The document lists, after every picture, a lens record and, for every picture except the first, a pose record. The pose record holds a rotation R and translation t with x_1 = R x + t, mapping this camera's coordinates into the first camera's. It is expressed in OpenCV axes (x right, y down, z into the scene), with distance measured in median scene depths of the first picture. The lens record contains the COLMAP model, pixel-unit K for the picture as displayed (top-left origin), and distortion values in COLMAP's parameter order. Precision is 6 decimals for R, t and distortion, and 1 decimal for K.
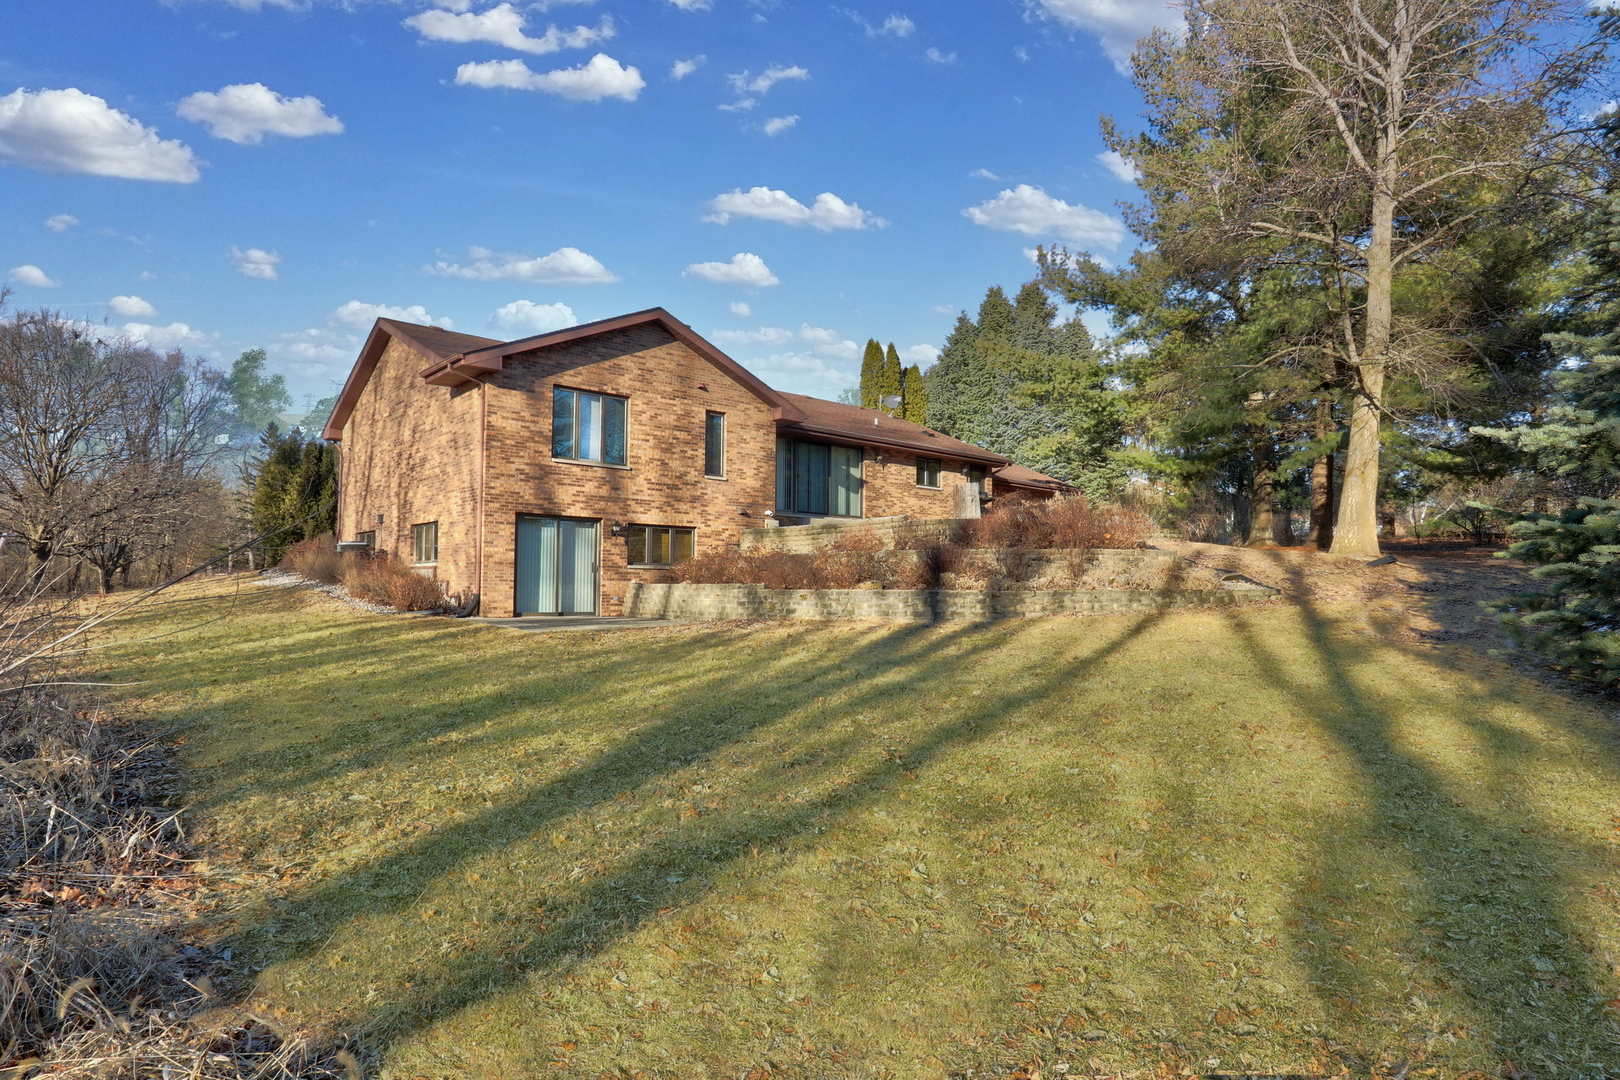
lens RADIAL K [[897.0, 0, 810.0], [0, 897.0, 540.0], [0, 0, 1]] dist [-0.016678, -0.000545]
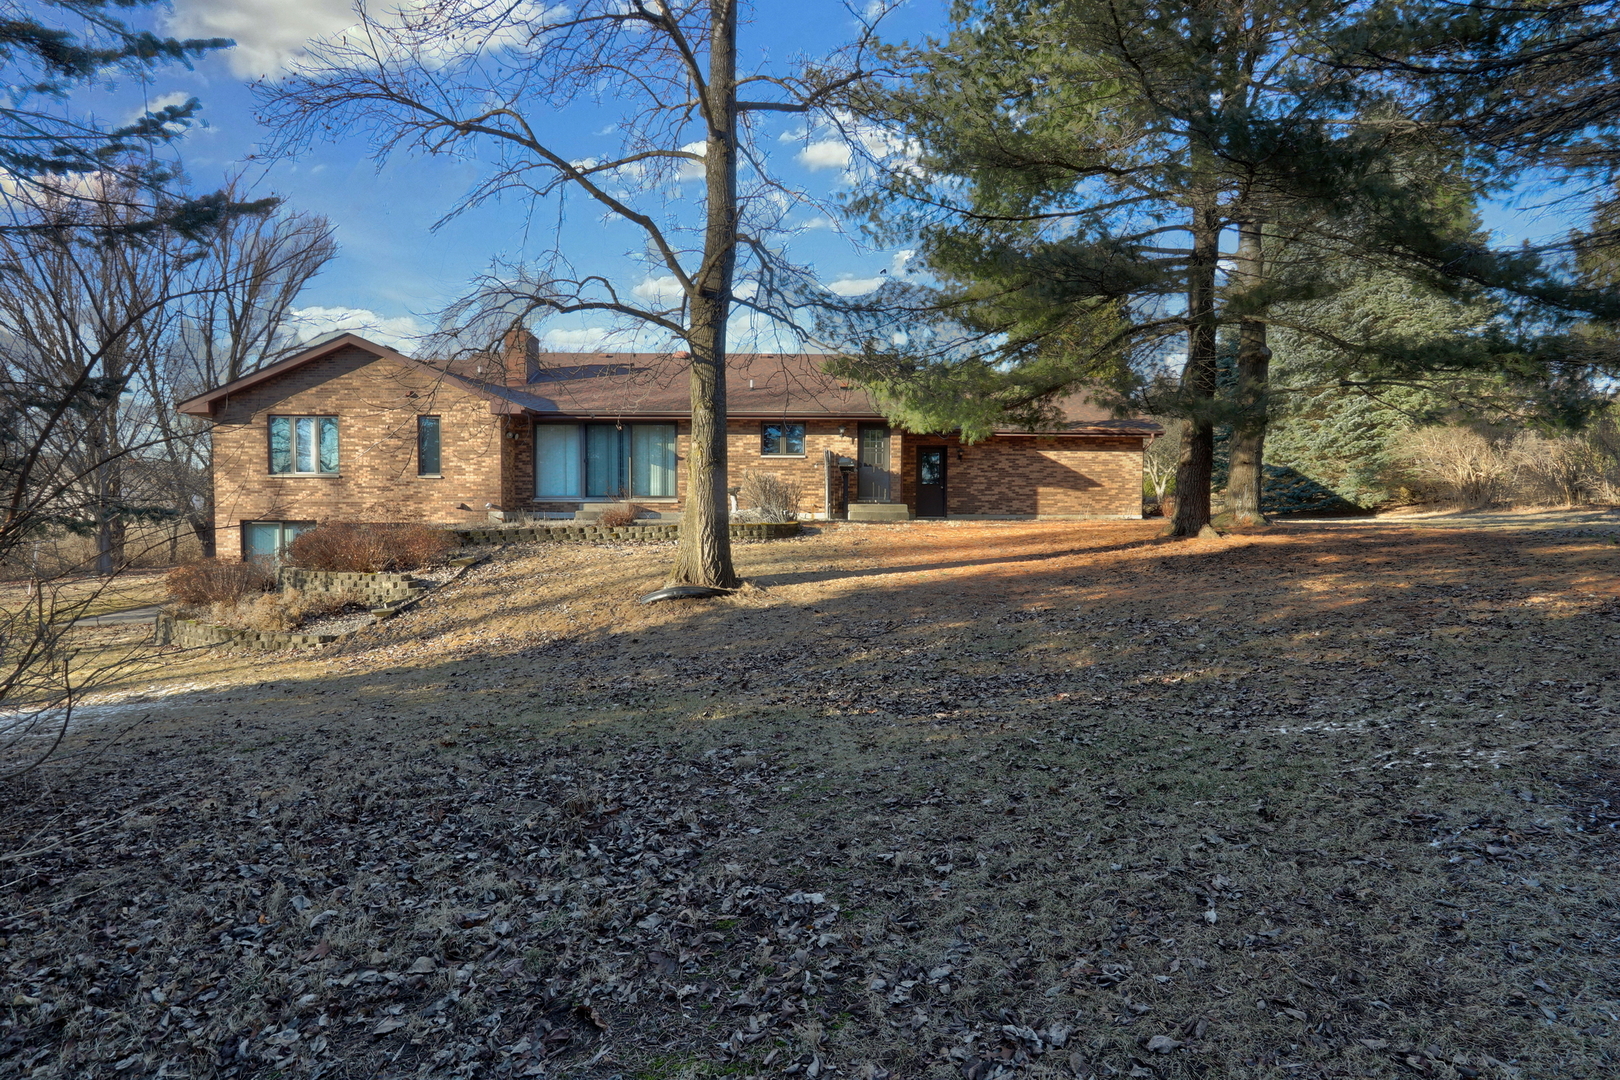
lens RADIAL K [[897.0, 0, 810.0], [0, 897.0, 540.0], [0, 0, 1]] dist [-0.016678, -0.000545]
pose [[0.772005, 0.011639, -0.635510, 0.972778], [0.040569, 0.996891, 0.067540, -0.048448], [0.634321, -0.077924, 0.769133, 0.461111]]
